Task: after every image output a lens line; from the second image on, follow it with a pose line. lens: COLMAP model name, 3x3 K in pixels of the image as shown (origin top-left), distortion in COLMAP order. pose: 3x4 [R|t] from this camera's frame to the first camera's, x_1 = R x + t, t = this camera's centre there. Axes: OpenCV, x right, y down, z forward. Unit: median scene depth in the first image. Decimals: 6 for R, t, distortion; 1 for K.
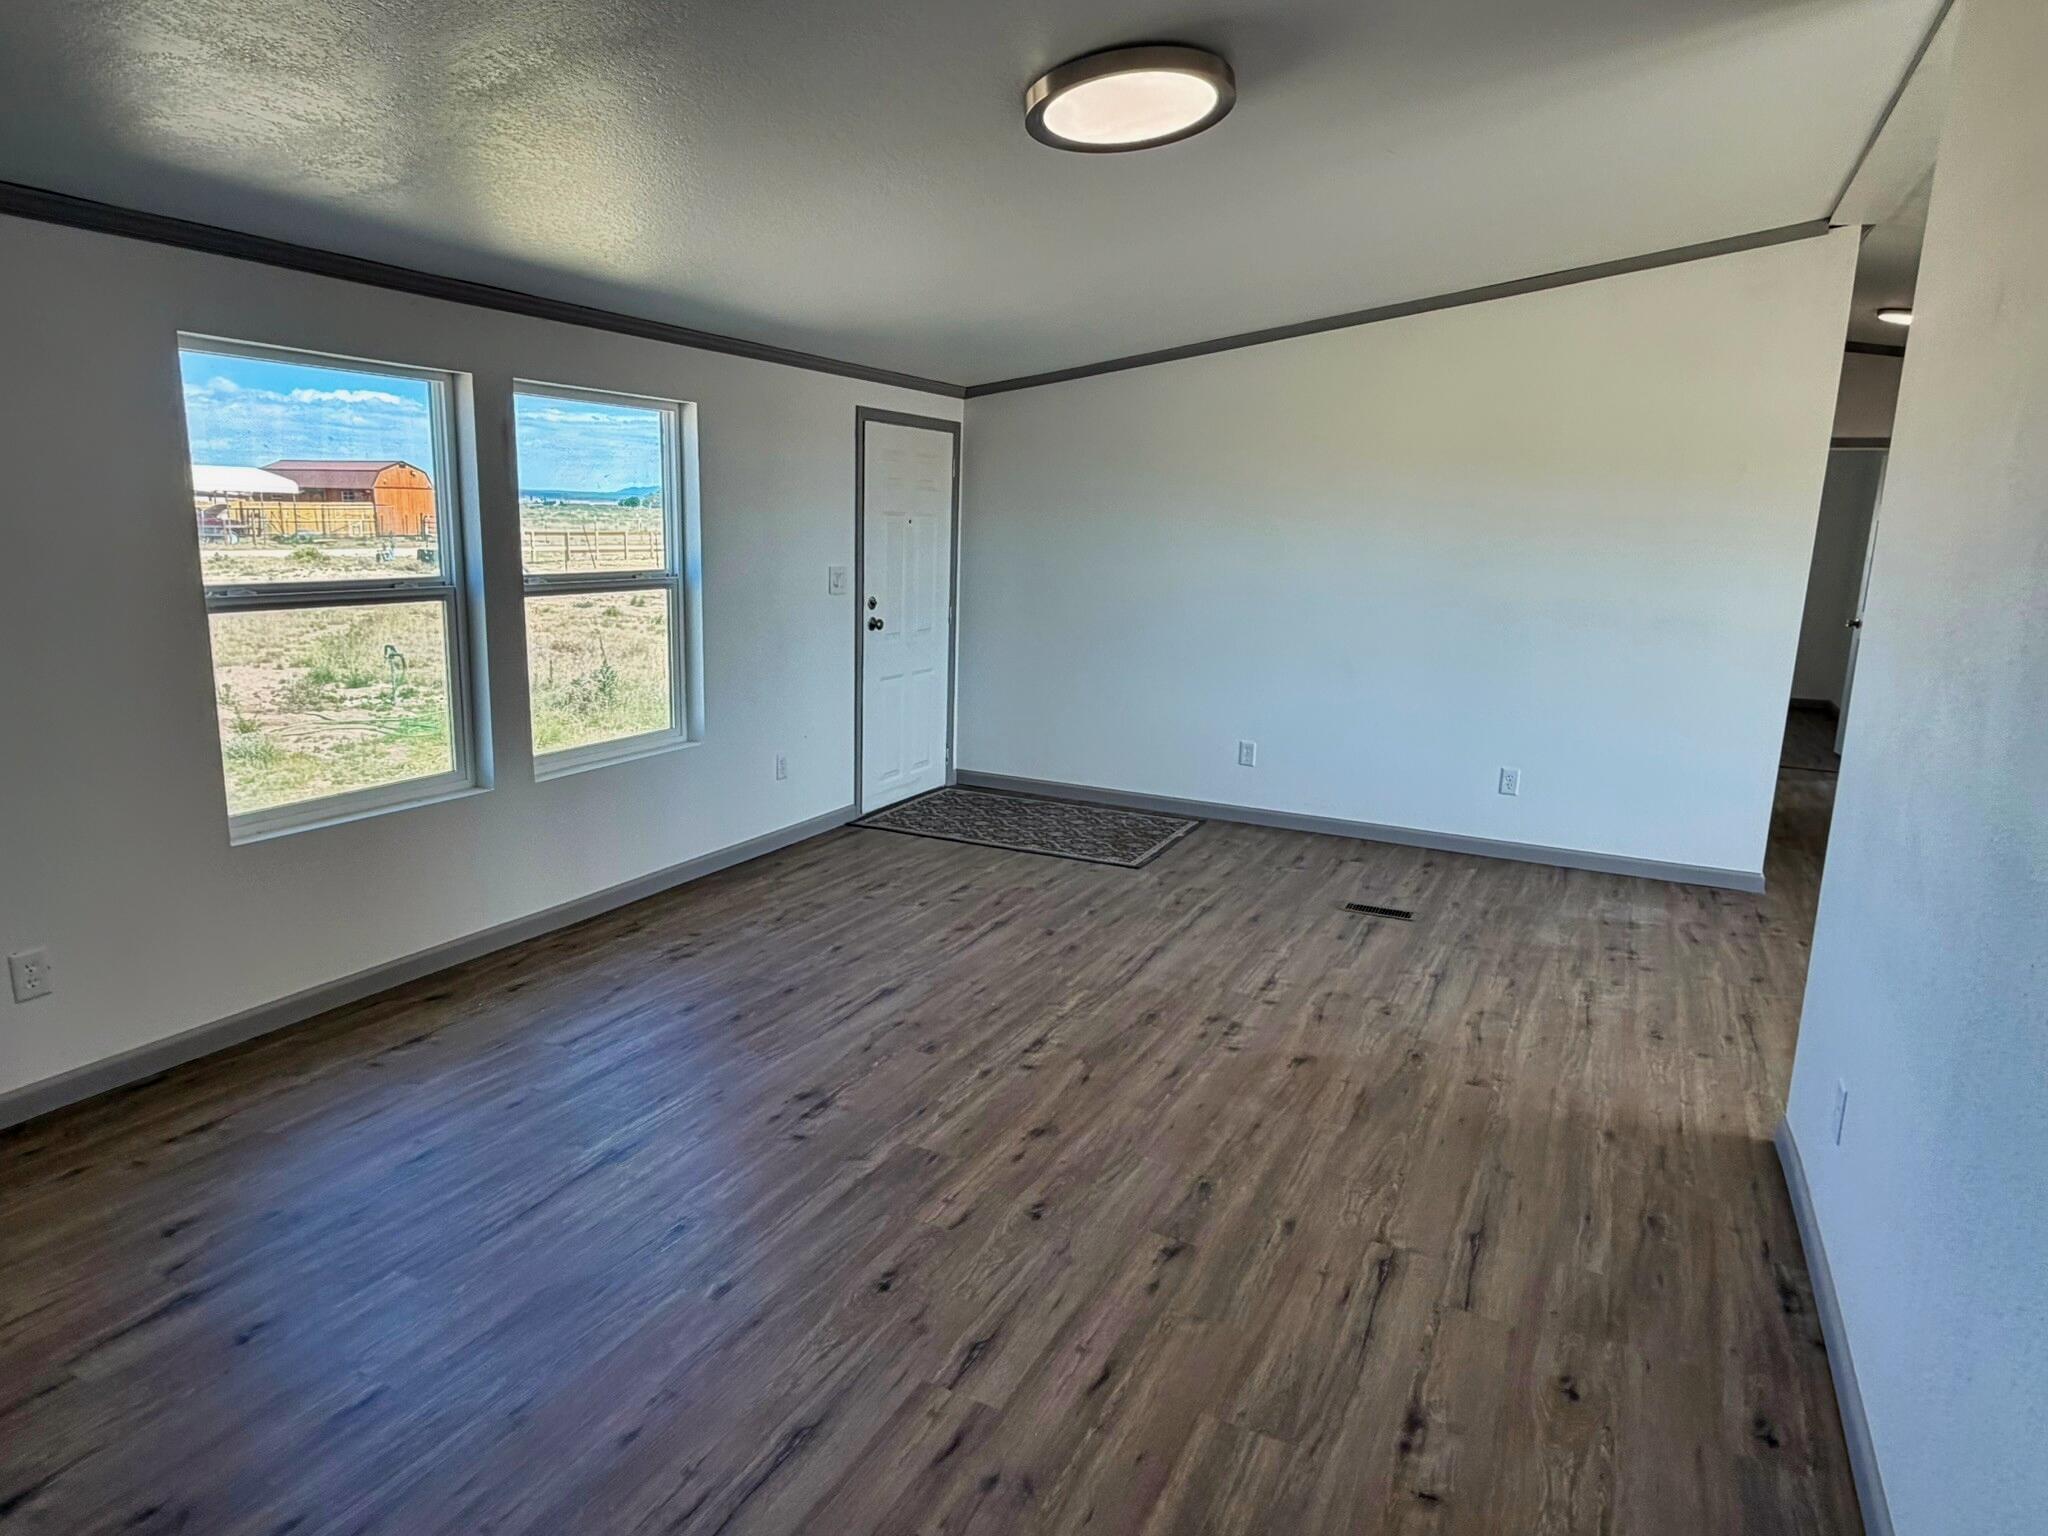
lens RADIAL K [[1228.4, 0, 1010.5], [0, 1228.4, 768.3], [0, 0, 1]] dist [0.003295, -0.001287]
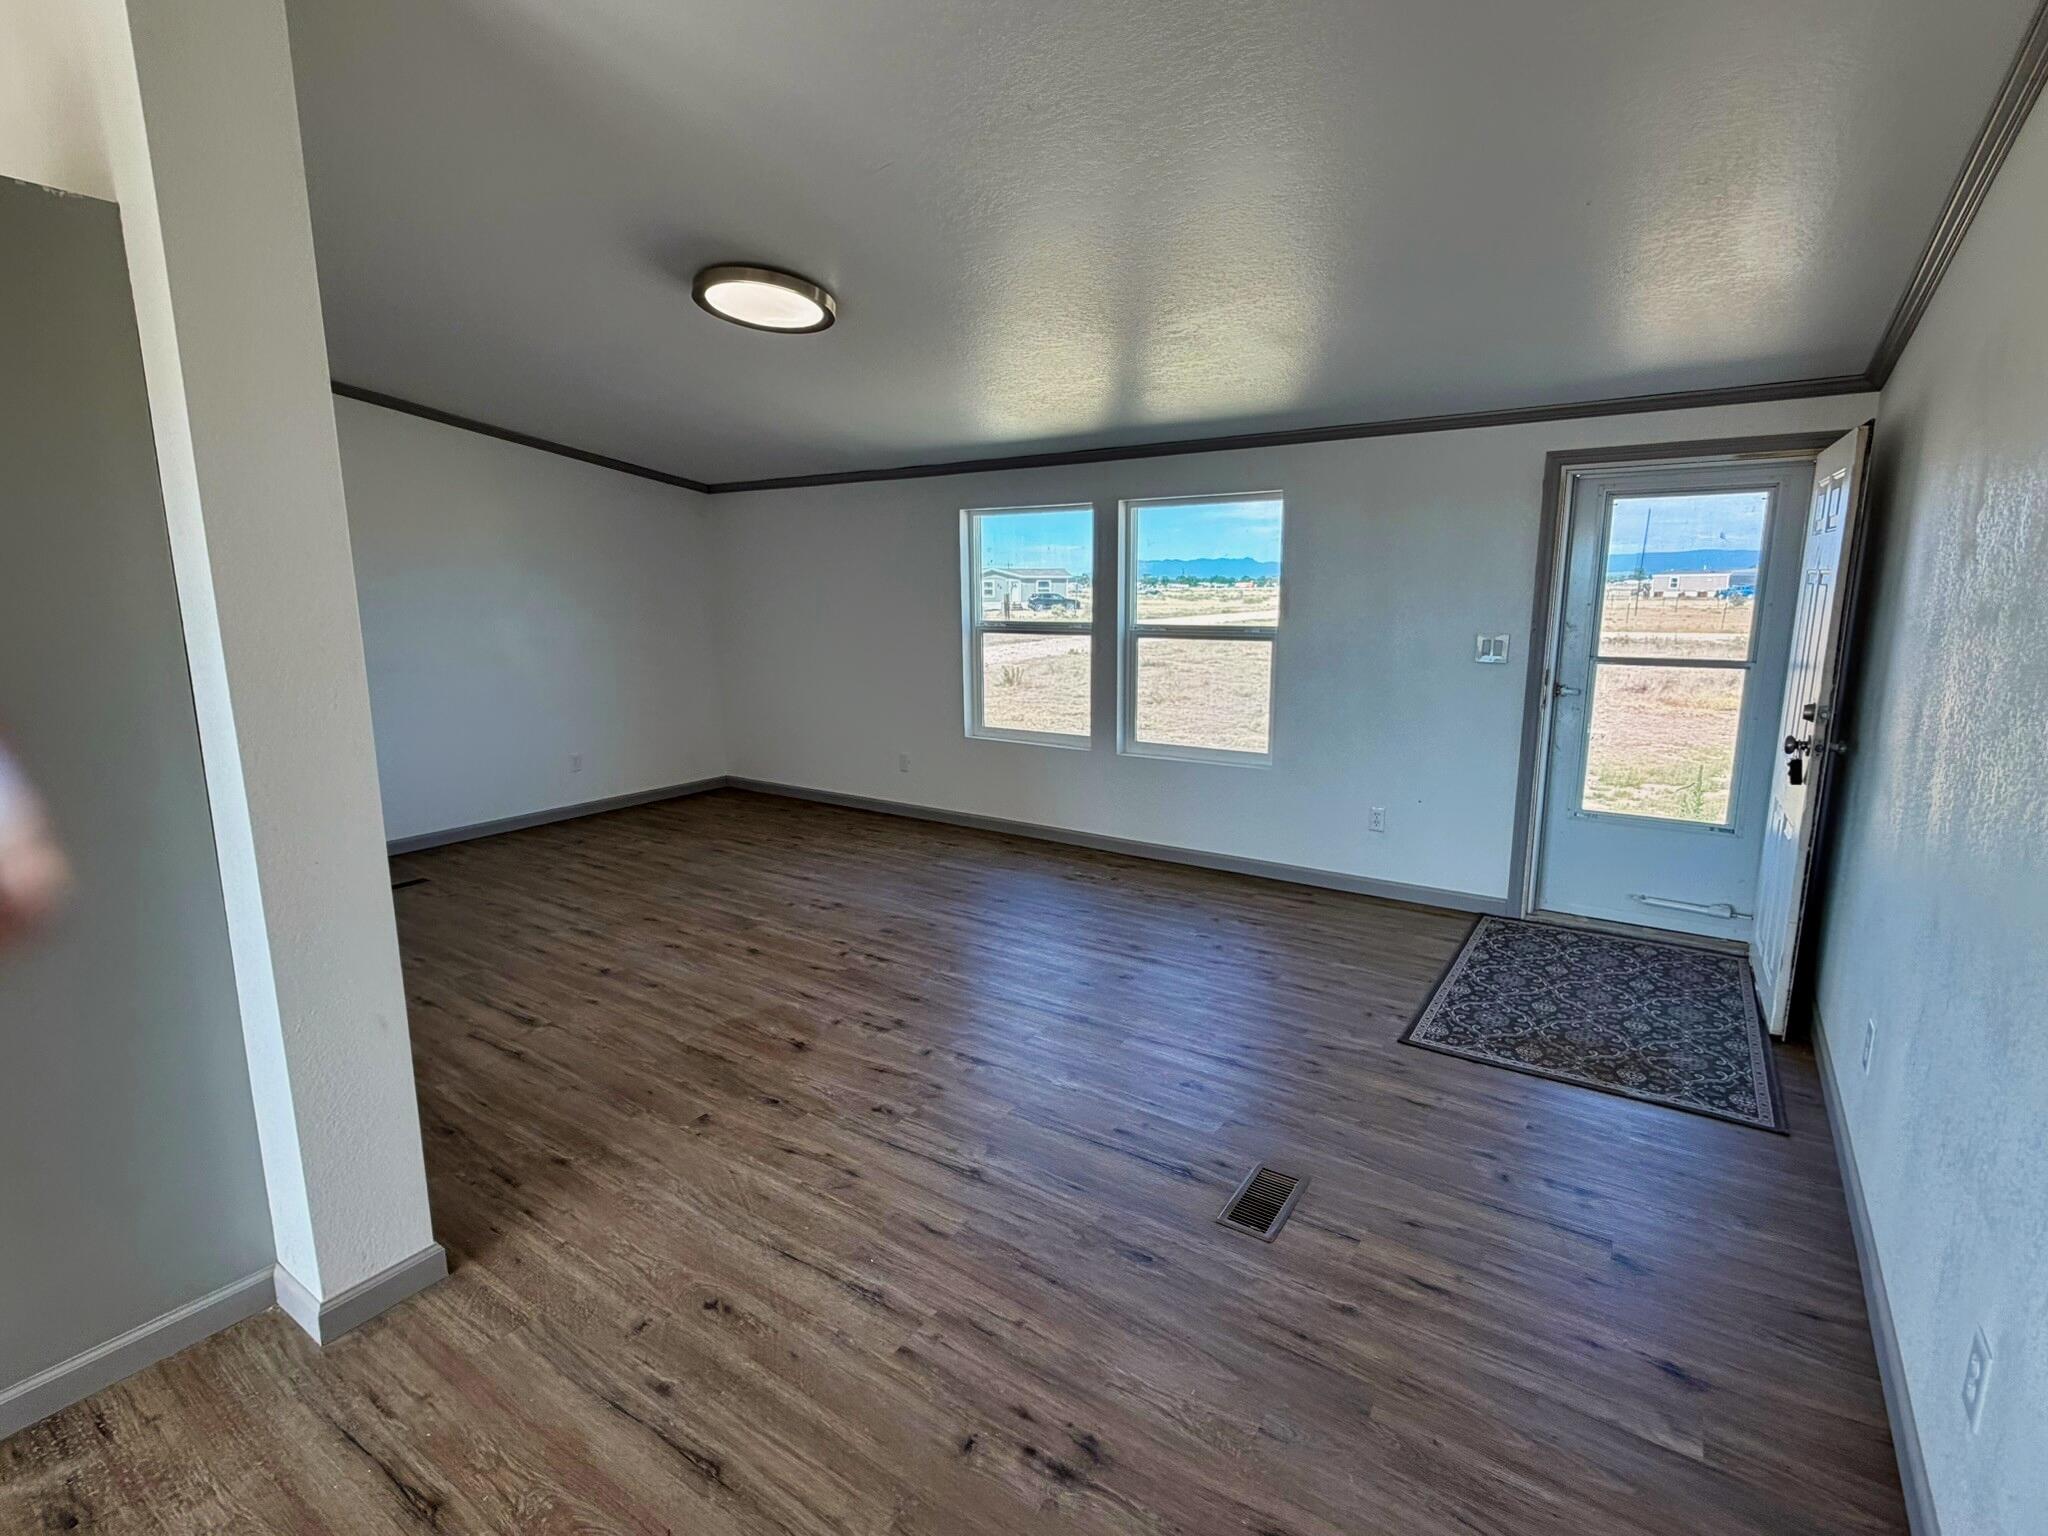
lens RADIAL K [[983.9, 0, 1025.9], [0, 983.9, 768.8], [0, 0, 1]] dist [0.002984, 0.000888]
pose [[-0.134398, 0.156096, -0.978556, 0.961464], [-0.195754, 0.963872, 0.180639, -0.195345], [0.971400, 0.215833, -0.098986, 1.122486]]
